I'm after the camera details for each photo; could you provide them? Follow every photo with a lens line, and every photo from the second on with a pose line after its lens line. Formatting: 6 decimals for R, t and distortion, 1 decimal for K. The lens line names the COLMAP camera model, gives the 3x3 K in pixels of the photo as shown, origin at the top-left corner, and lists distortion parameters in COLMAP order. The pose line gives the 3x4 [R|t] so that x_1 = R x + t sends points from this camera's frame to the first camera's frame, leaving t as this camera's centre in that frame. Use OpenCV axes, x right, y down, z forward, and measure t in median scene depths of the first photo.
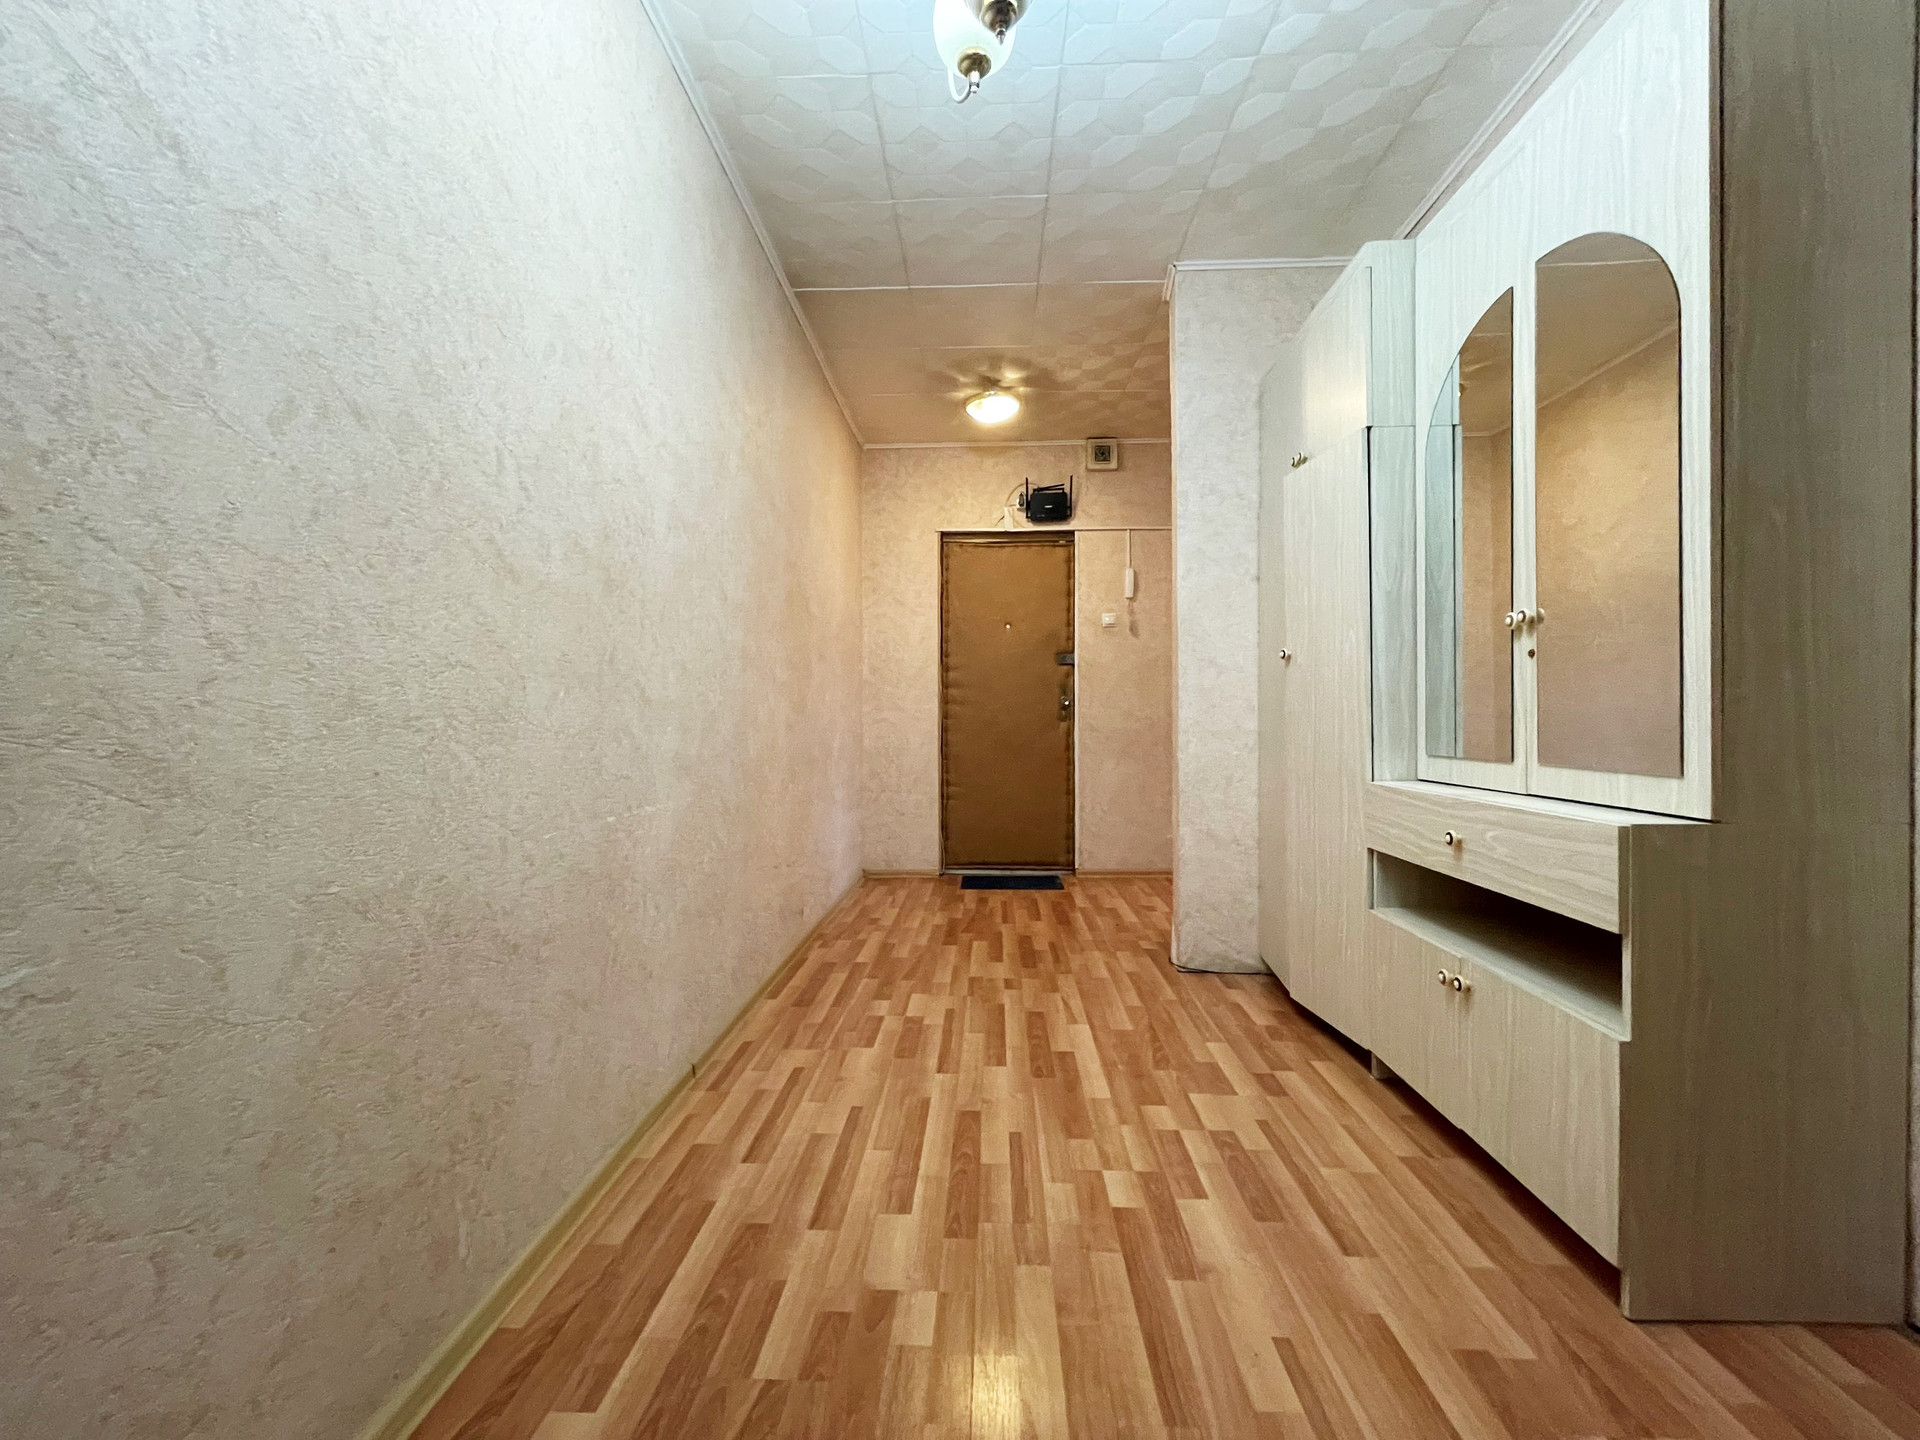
lens RADIAL K [[800.4, 0, 951.9], [0, 800.4, 725.3], [0, 0, 1]] dist [0.000056, -0.000413]
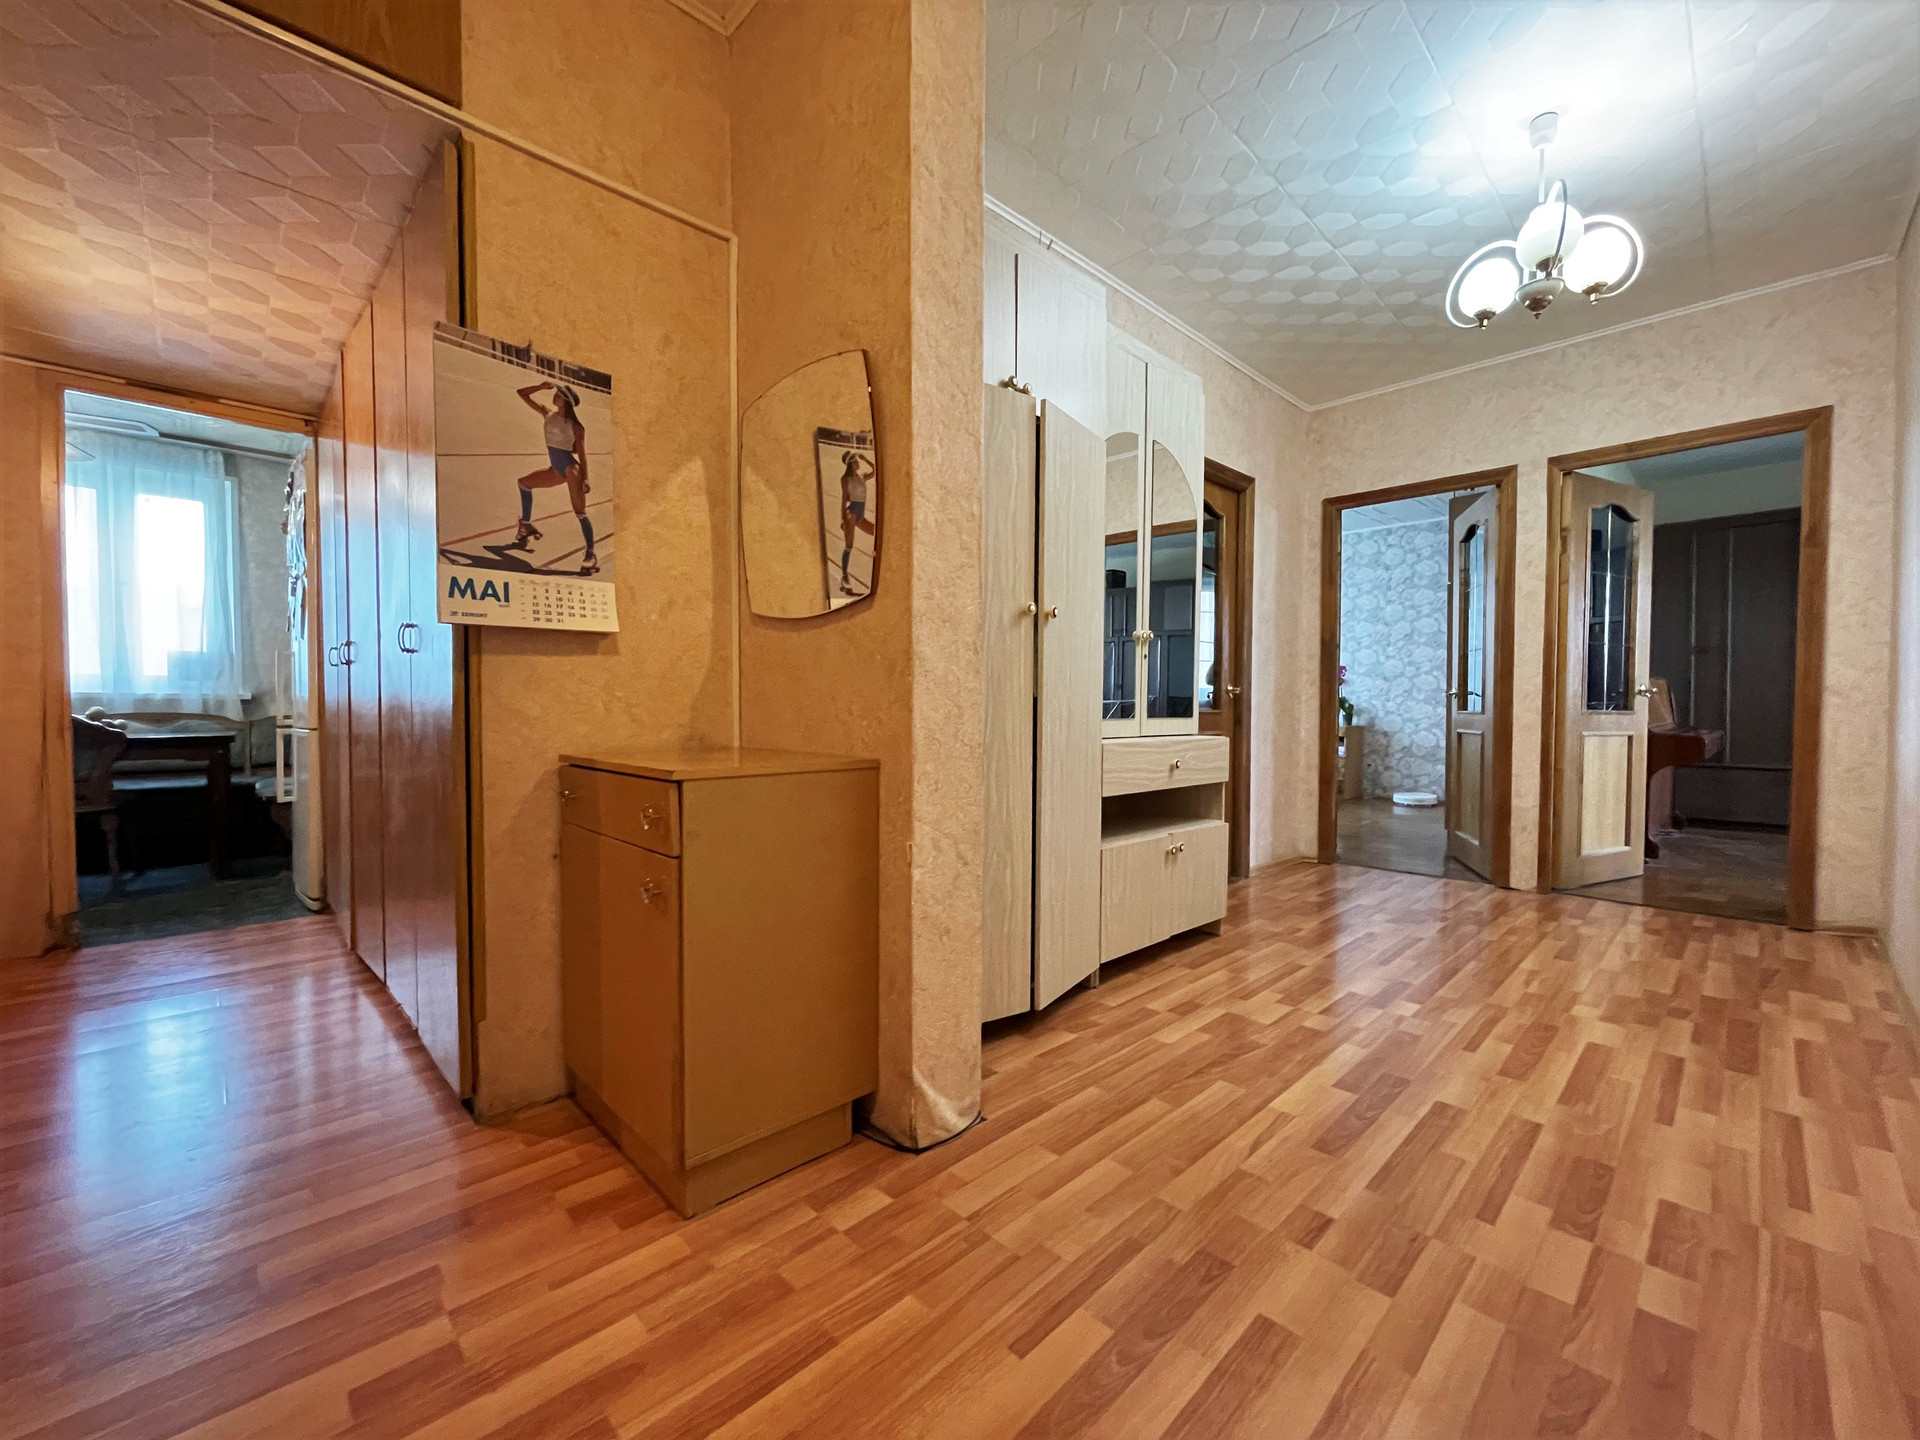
lens RADIAL K [[800.4, 0, 951.9], [0, 800.4, 725.3], [0, 0, 1]] dist [0.000056, -0.000413]
pose [[-0.743509, -0.009315, 0.668662, -0.109223], [0.005447, 0.999785, 0.019984, 0.018680], [-0.668704, 0.018501, -0.743298, 1.955049]]
